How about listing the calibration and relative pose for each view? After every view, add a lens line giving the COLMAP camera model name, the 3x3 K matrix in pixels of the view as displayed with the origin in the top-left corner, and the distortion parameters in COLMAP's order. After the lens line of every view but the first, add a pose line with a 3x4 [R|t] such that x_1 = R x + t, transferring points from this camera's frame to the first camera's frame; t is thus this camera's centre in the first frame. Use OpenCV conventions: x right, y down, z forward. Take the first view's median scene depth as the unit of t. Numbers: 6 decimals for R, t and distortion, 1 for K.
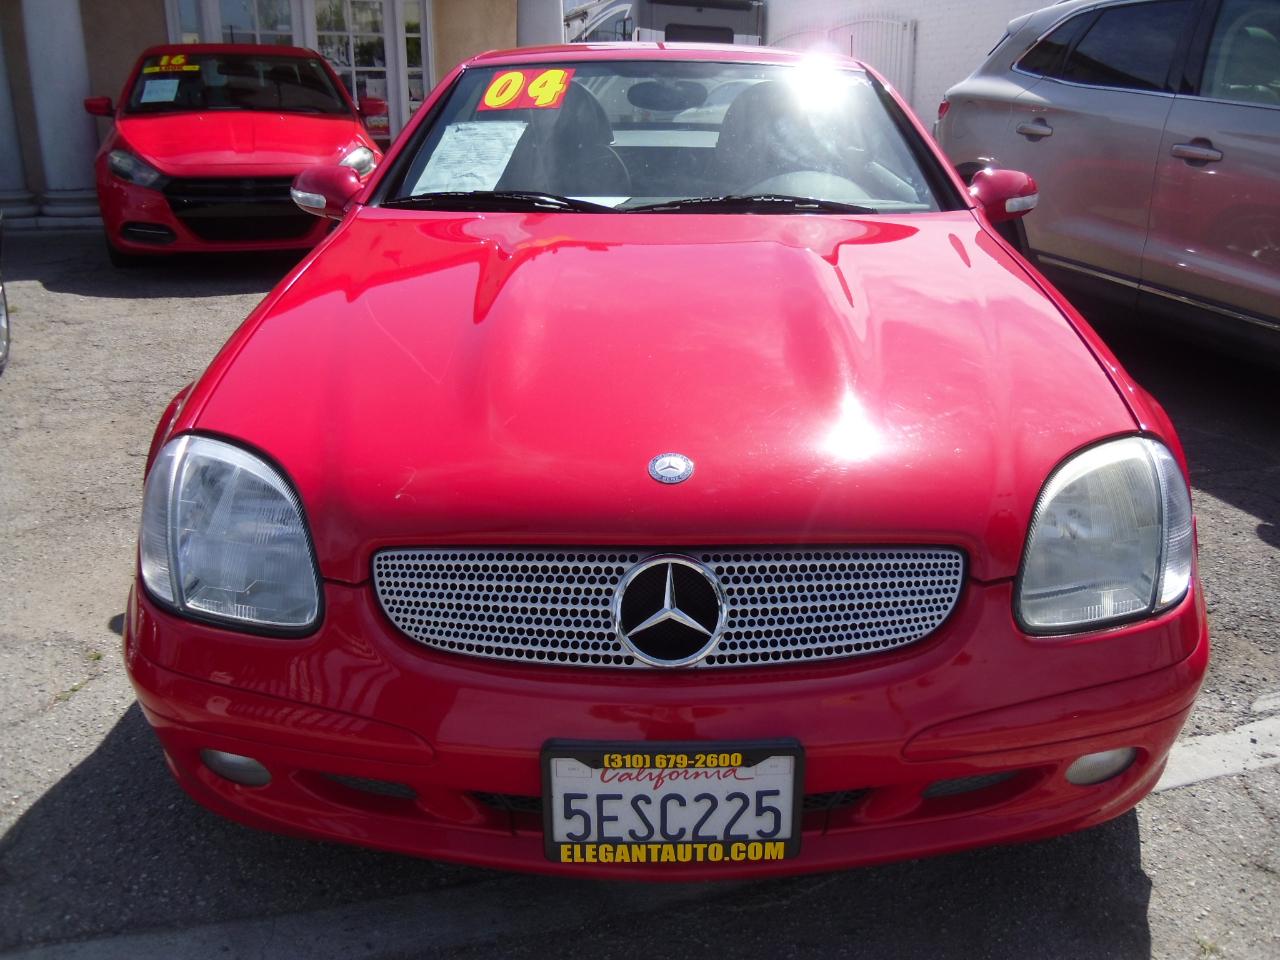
lens RADIAL K [[1134.1, 0, 637.8], [0, 1134.1, 492.9], [0, 0, 1]] dist [-0.076411, 0.072676]
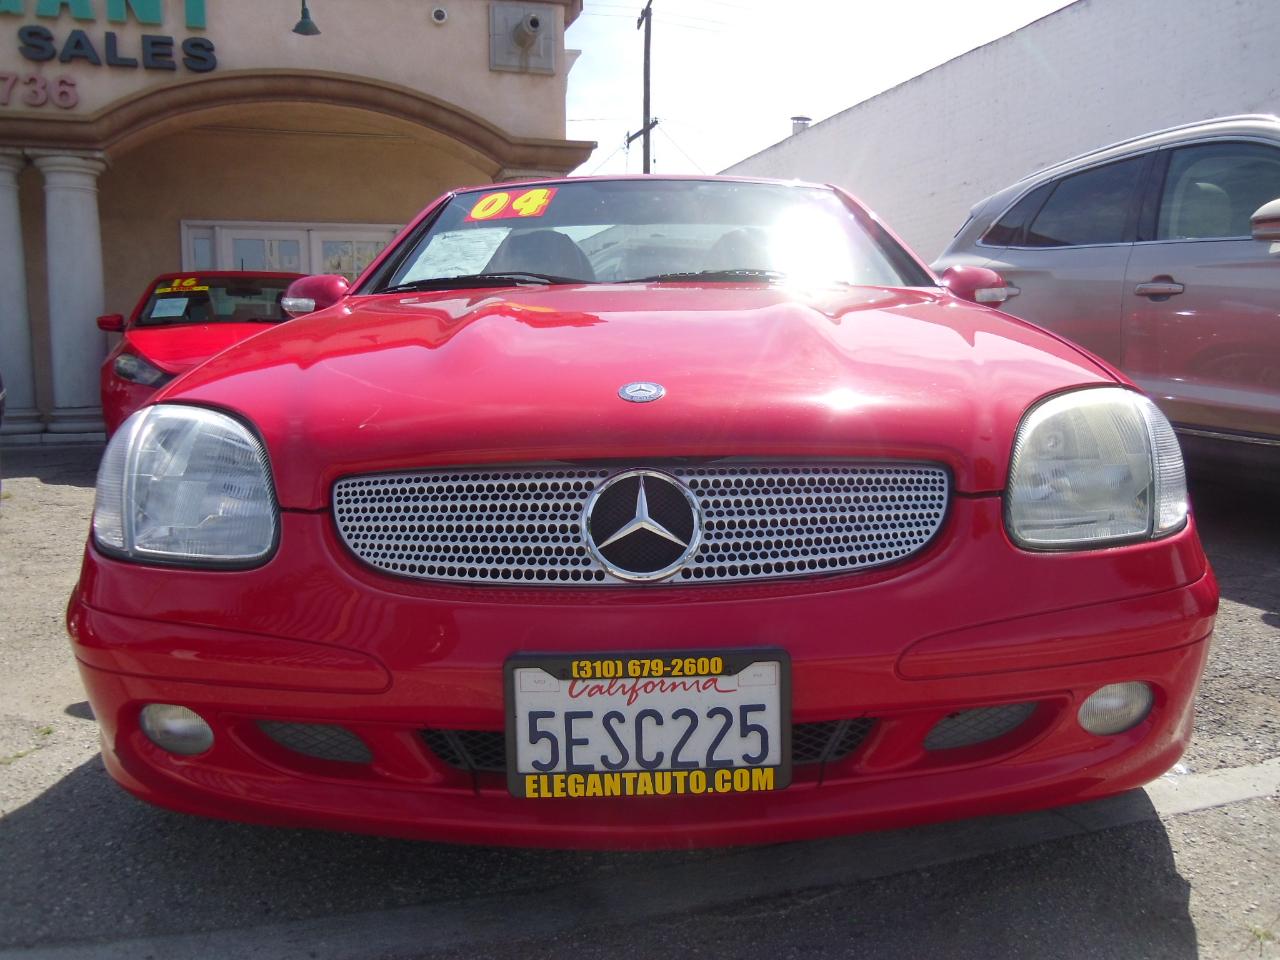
lens RADIAL K [[1134.1, 0, 637.8], [0, 1134.1, 492.9], [0, 0, 1]] dist [-0.076411, 0.072676]
pose [[0.999858, -0.016154, 0.004782, 0.019827], [0.016812, 0.974943, -0.221821, 0.281974], [-0.001079, 0.221870, 0.975076, 0.065901]]
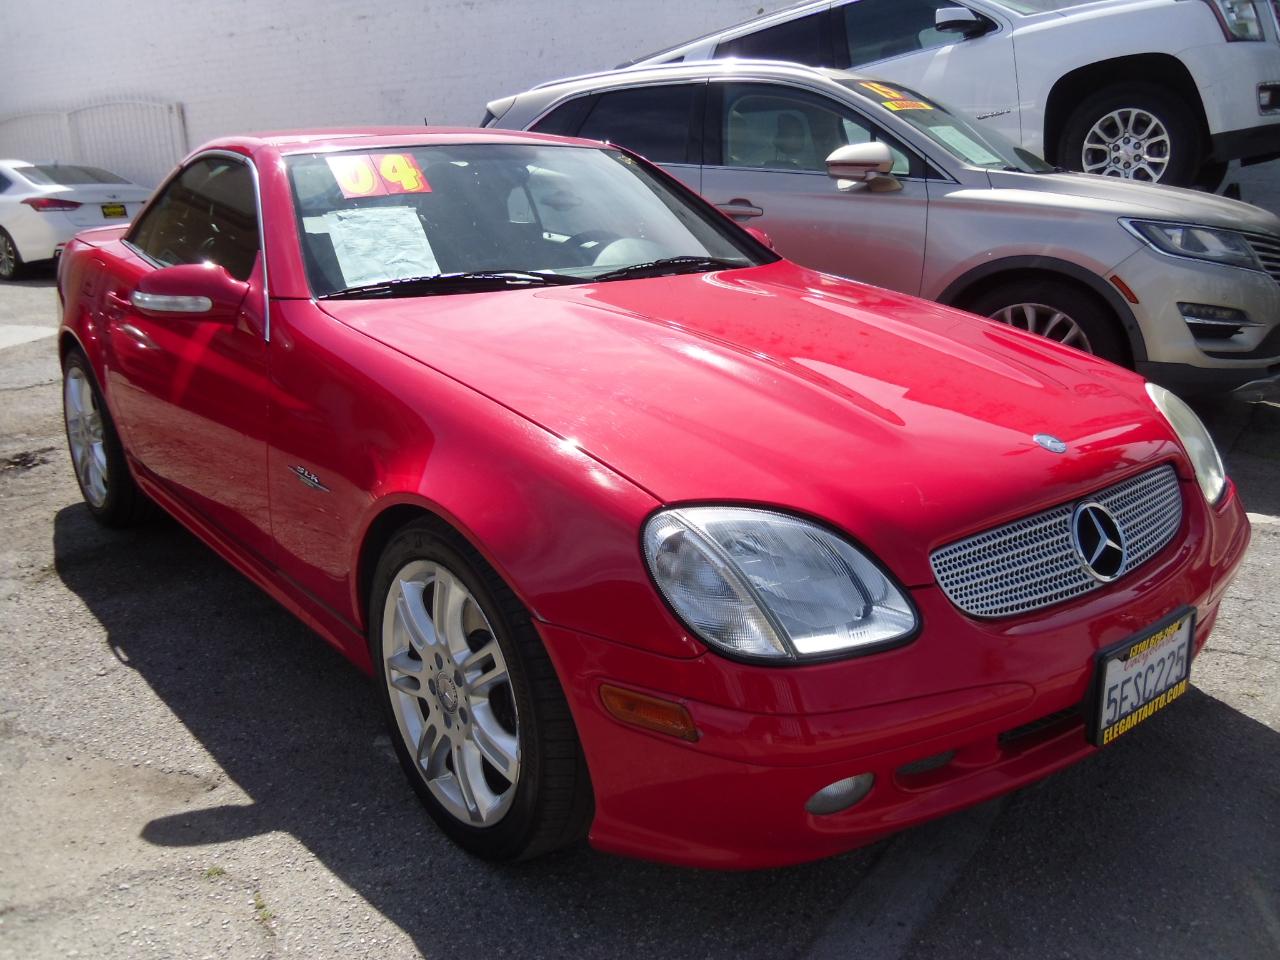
lens RADIAL K [[1141.6, 0, 639.9], [0, 1141.6, 498.0], [0, 0, 1]] dist [-0.011328, -0.010085]
pose [[0.765964, -0.198716, 0.611401, -1.185975], [0.238549, 0.970986, 0.016733, -0.097617], [-0.596987, 0.133032, 0.791144, 0.233700]]
